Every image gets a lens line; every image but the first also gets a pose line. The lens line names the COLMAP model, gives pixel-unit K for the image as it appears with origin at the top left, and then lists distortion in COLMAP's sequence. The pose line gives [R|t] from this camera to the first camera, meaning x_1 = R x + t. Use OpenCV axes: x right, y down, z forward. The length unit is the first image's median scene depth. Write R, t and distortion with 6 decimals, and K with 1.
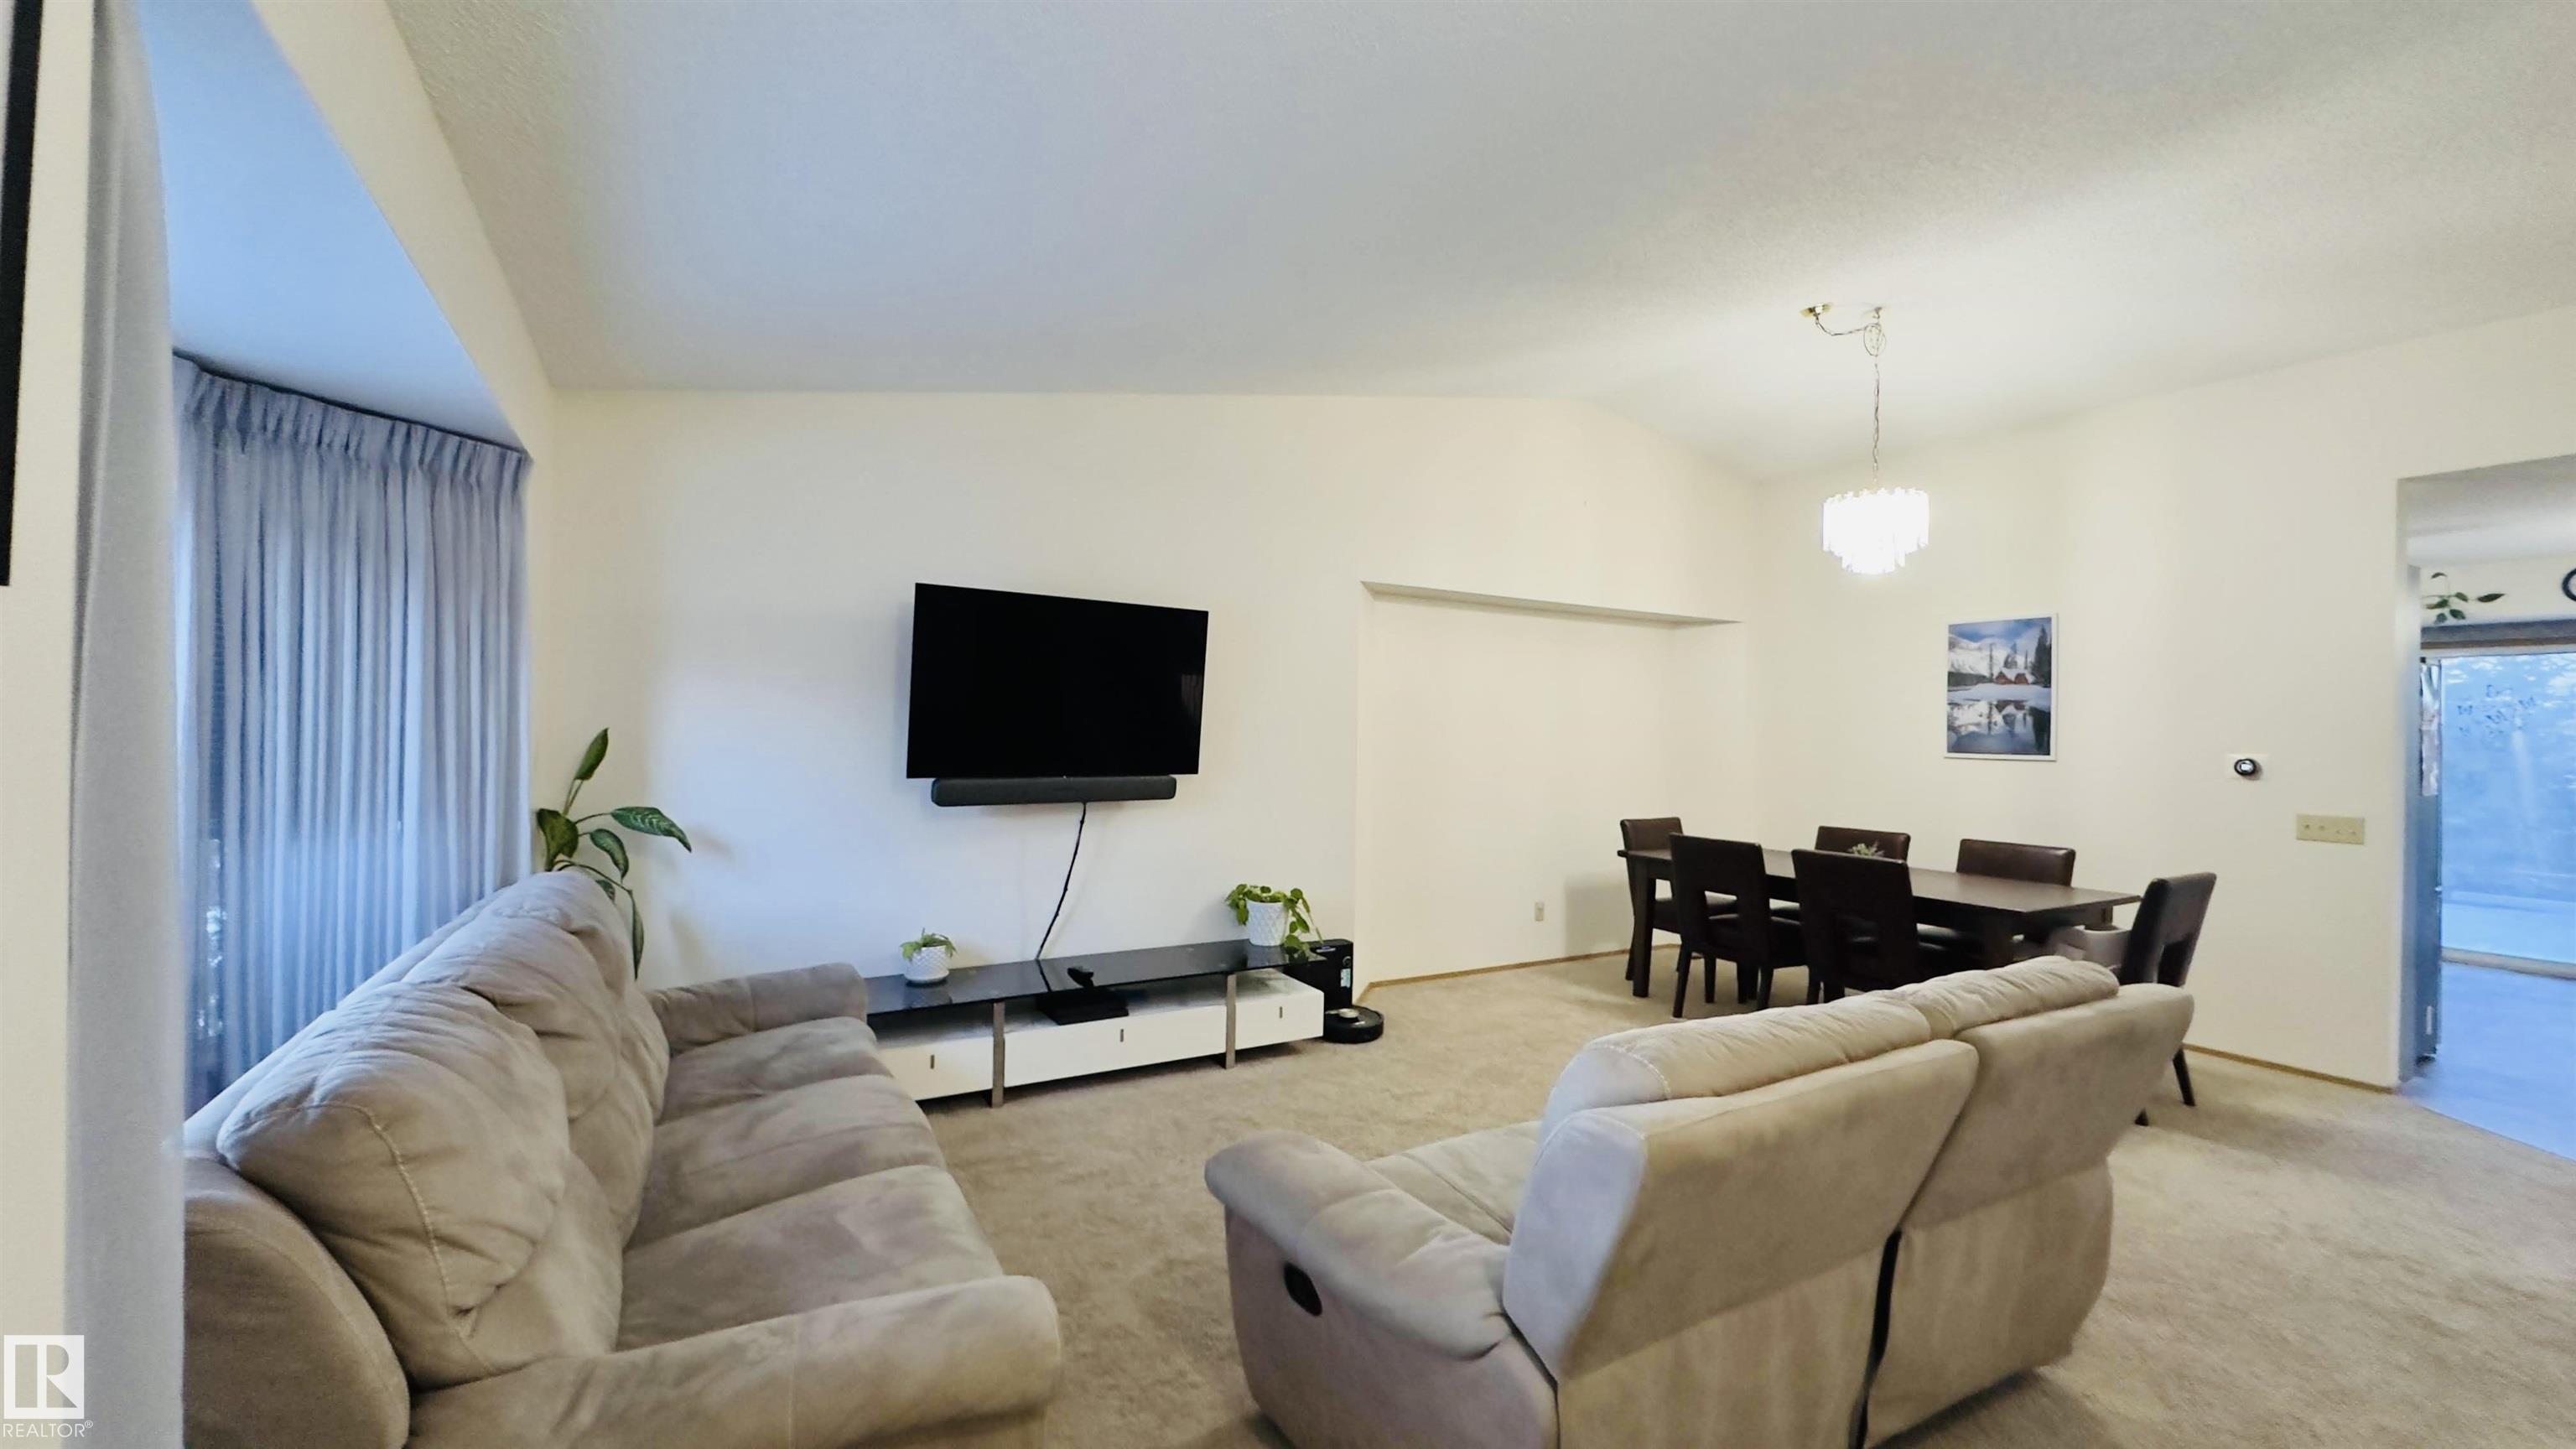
lens RADIAL K [[1025.8, 0, 1288.0], [0, 1025.8, 724.5], [0, 0, 1]] dist [0.000779, 0.000160]
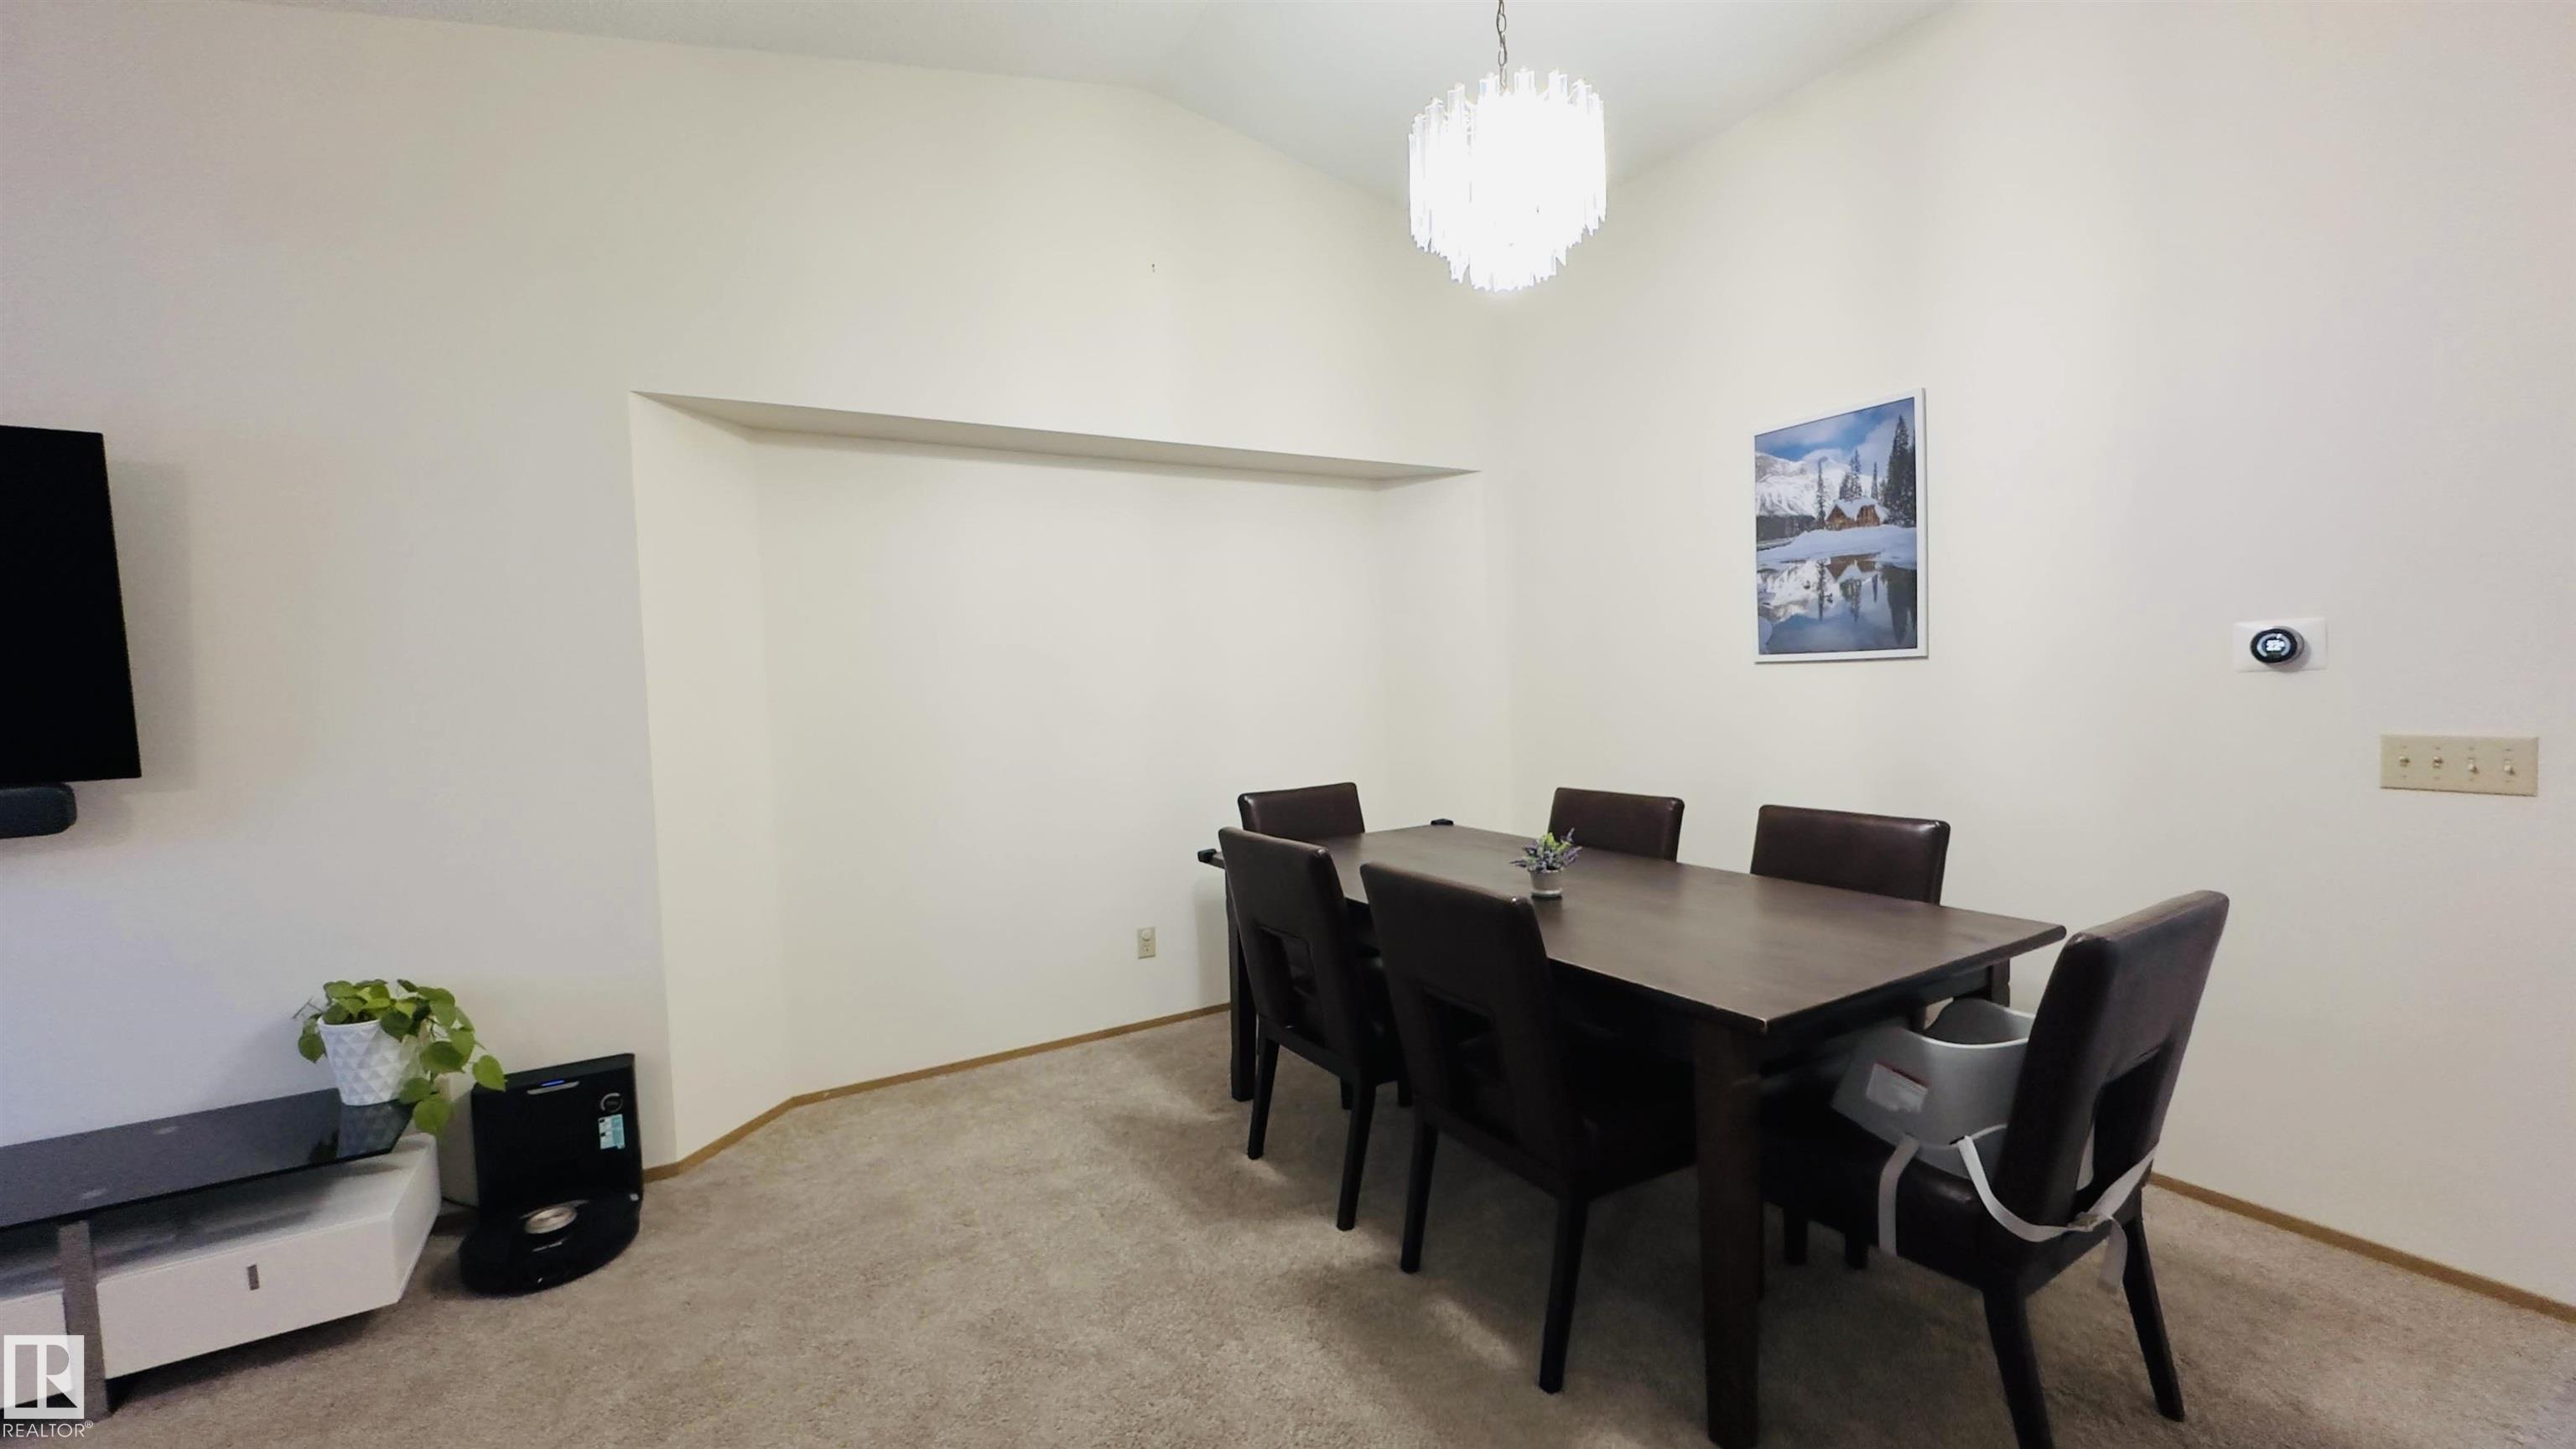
lens RADIAL K [[1026.8, 0, 1286.3], [0, 1026.8, 723.1], [0, 0, 1]] dist [-0.004252, 0.000762]
pose [[0.998439, -0.054960, 0.009934, 0.383261], [0.054405, 0.997293, 0.049475, 0.024206], [-0.012626, -0.048857, 0.998726, 0.435110]]
